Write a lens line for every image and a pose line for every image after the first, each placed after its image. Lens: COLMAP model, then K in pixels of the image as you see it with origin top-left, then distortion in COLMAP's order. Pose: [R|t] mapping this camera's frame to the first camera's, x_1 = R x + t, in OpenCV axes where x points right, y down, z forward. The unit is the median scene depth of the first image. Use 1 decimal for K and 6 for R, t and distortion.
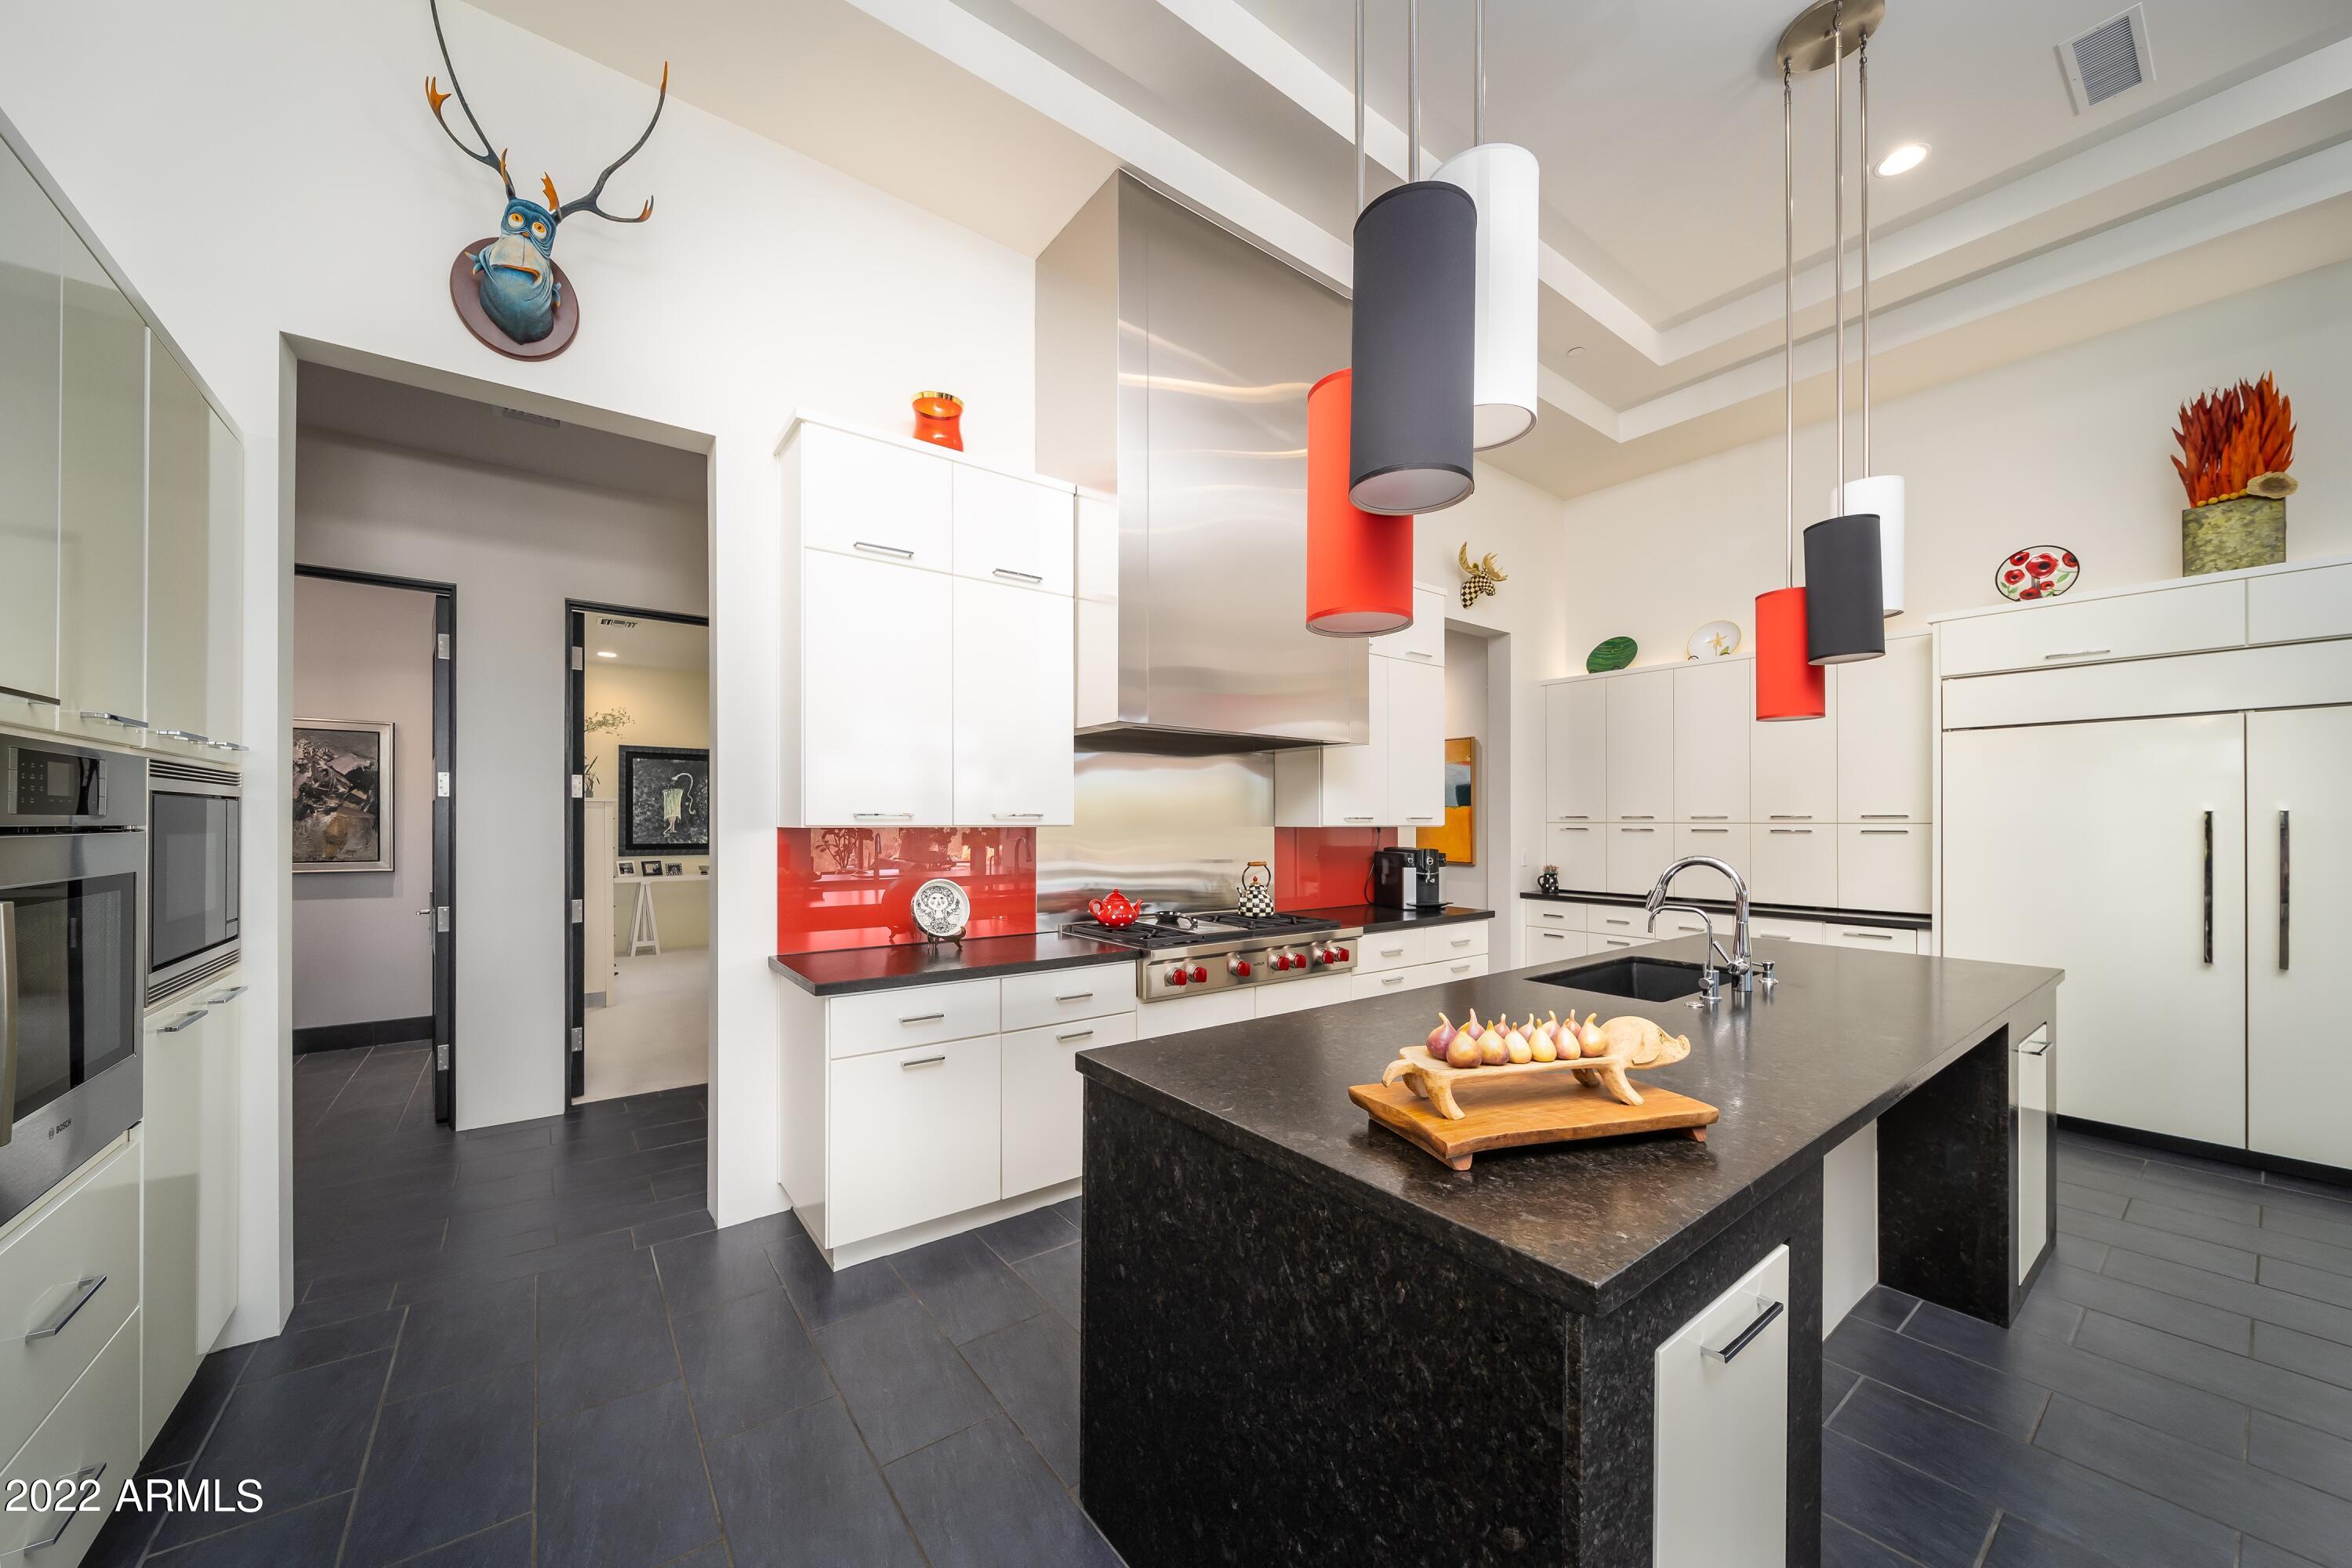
lens RADIAL K [[841.3, 0, 1175.6], [0, 841.3, 792.3], [0, 0, 1]] dist [-0.000478, -0.000097]
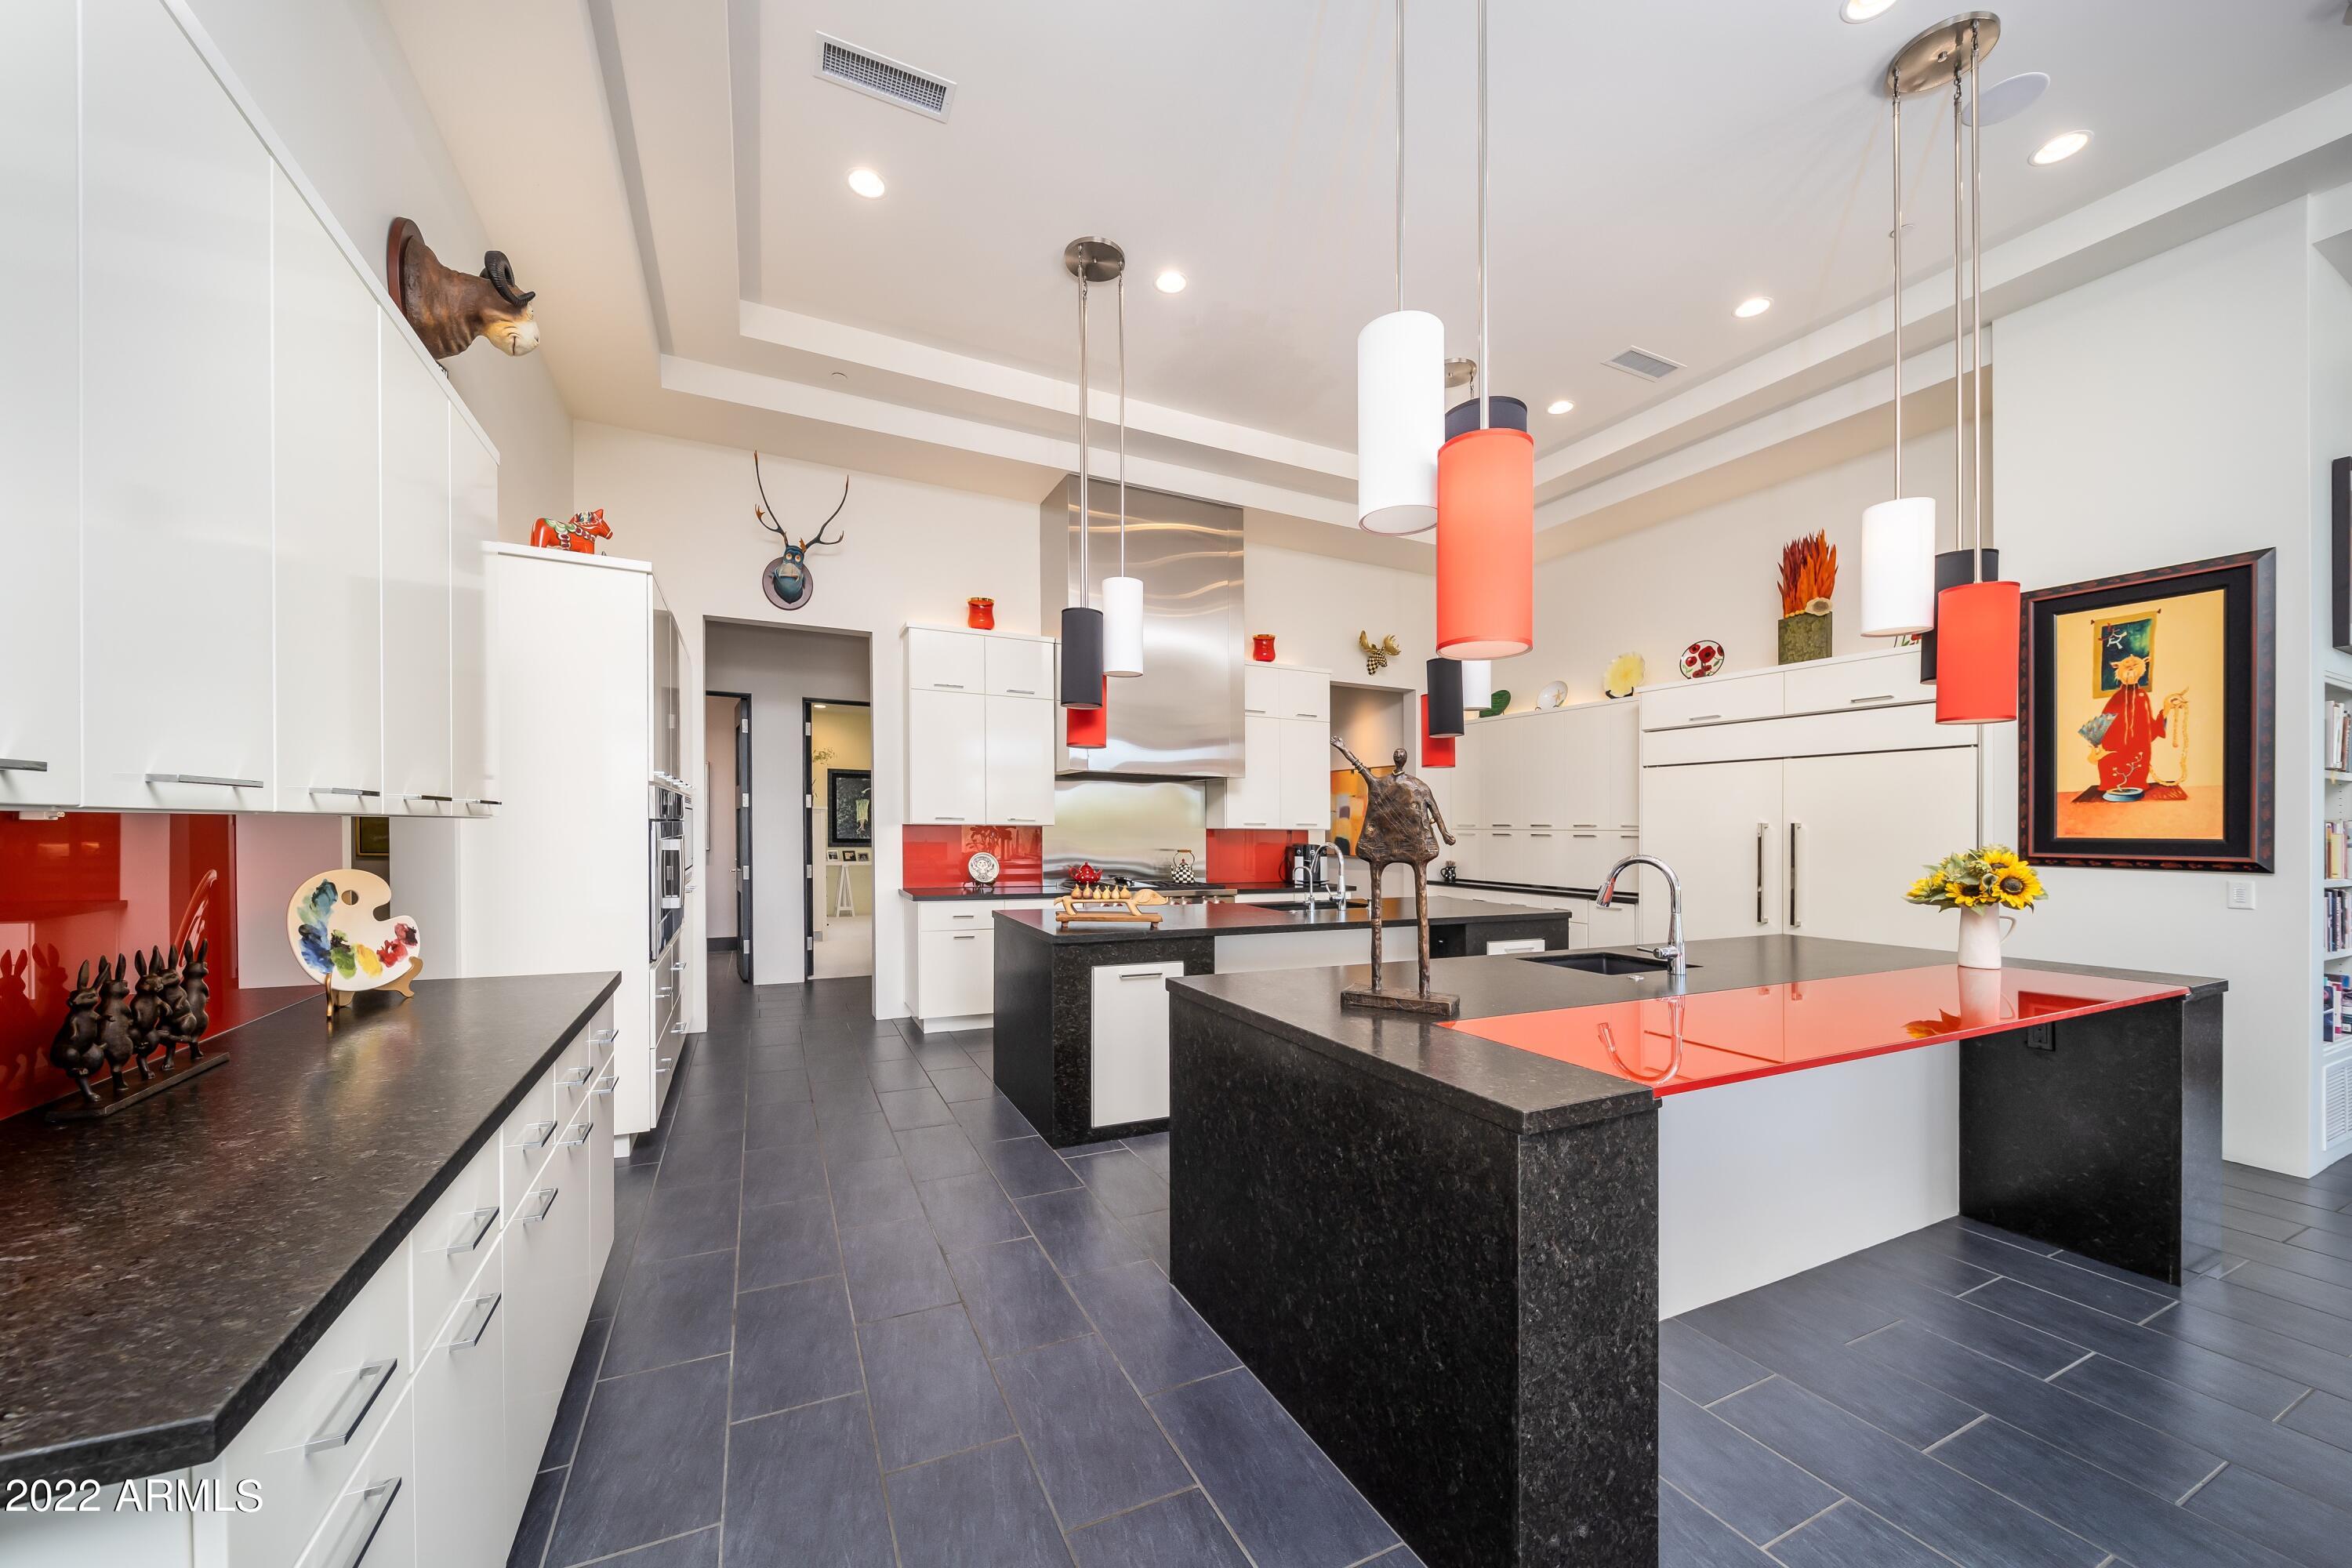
lens RADIAL K [[849.8, 0, 1165.4], [0, 849.8, 823.4], [0, 0, 1]] dist [0.000918, 0.000036]
pose [[0.979308, 0.009074, -0.202174, 0.455009], [-0.003384, 0.999589, 0.028469, -0.016466], [0.202349, -0.027196, 0.978936, -0.708067]]
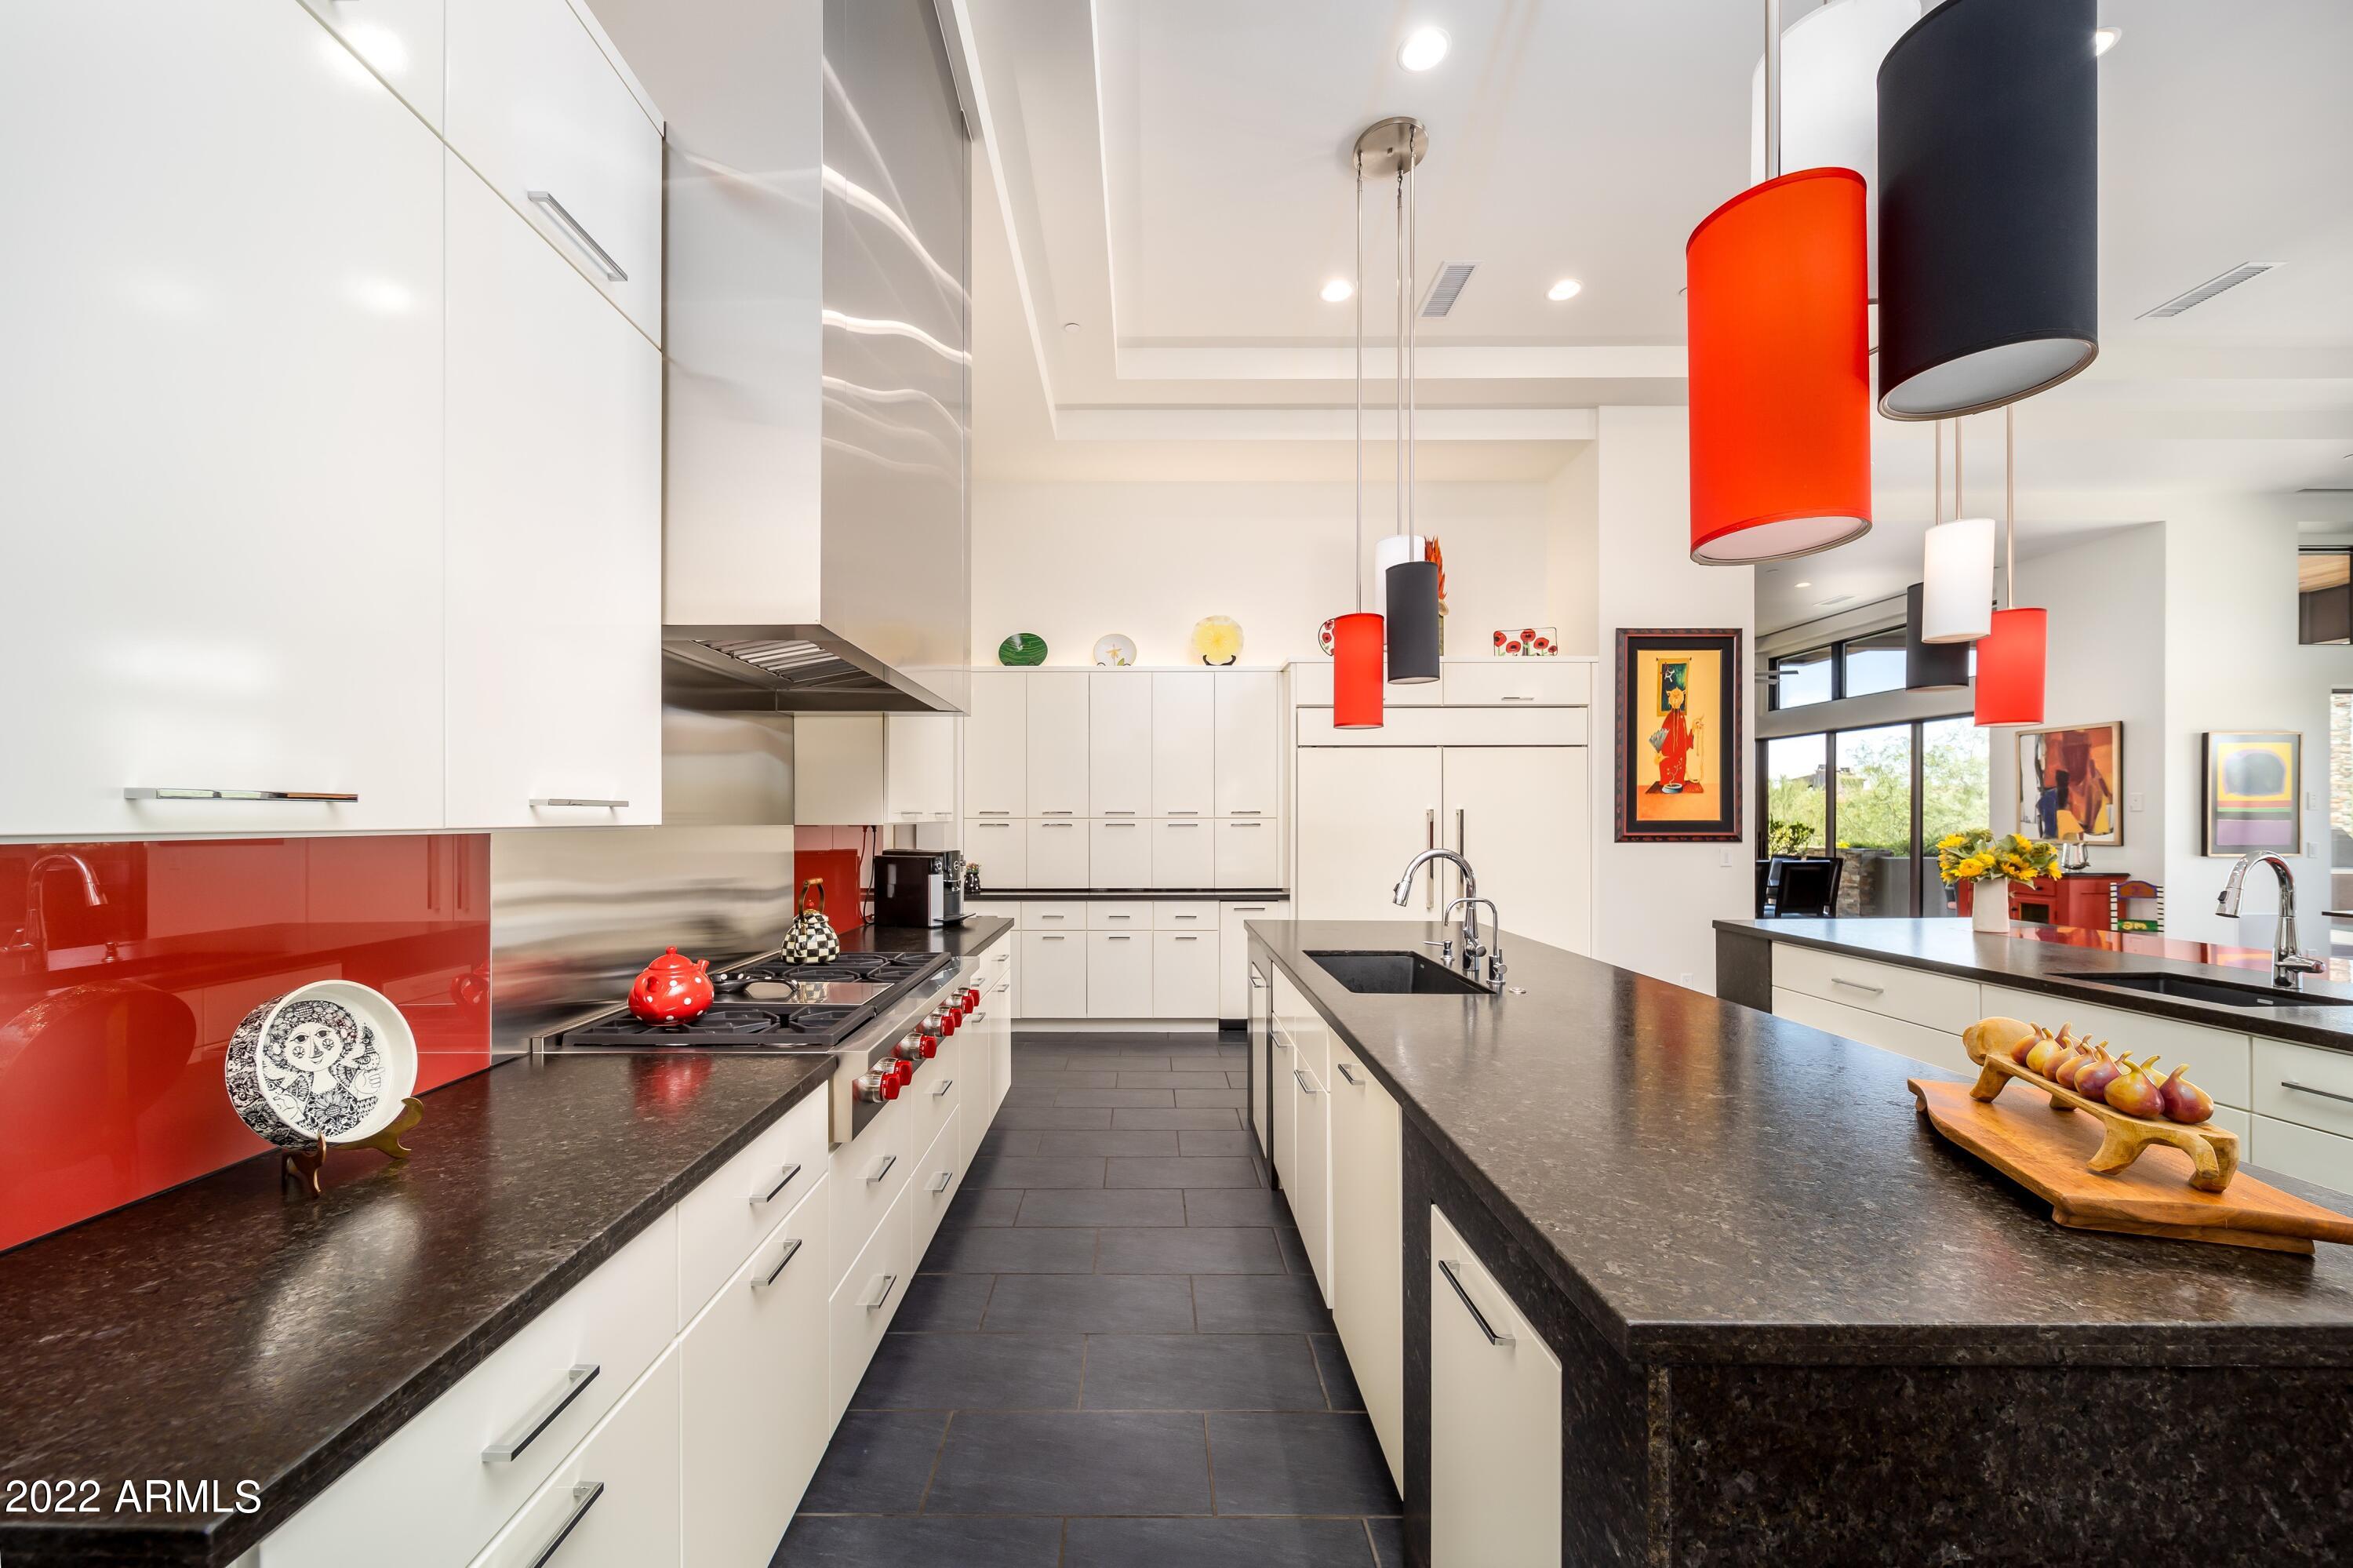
lens RADIAL K [[840.5, 0, 1143.1], [0, 840.5, 797.2], [0, 0, 1]] dist [-0.000427, -0.000044]
pose [[0.605970, 0.016455, 0.795317, -0.300251], [-0.025568, 0.999672, -0.001203, 0.014470], [-0.795076, -0.019606, 0.606193, 0.450628]]
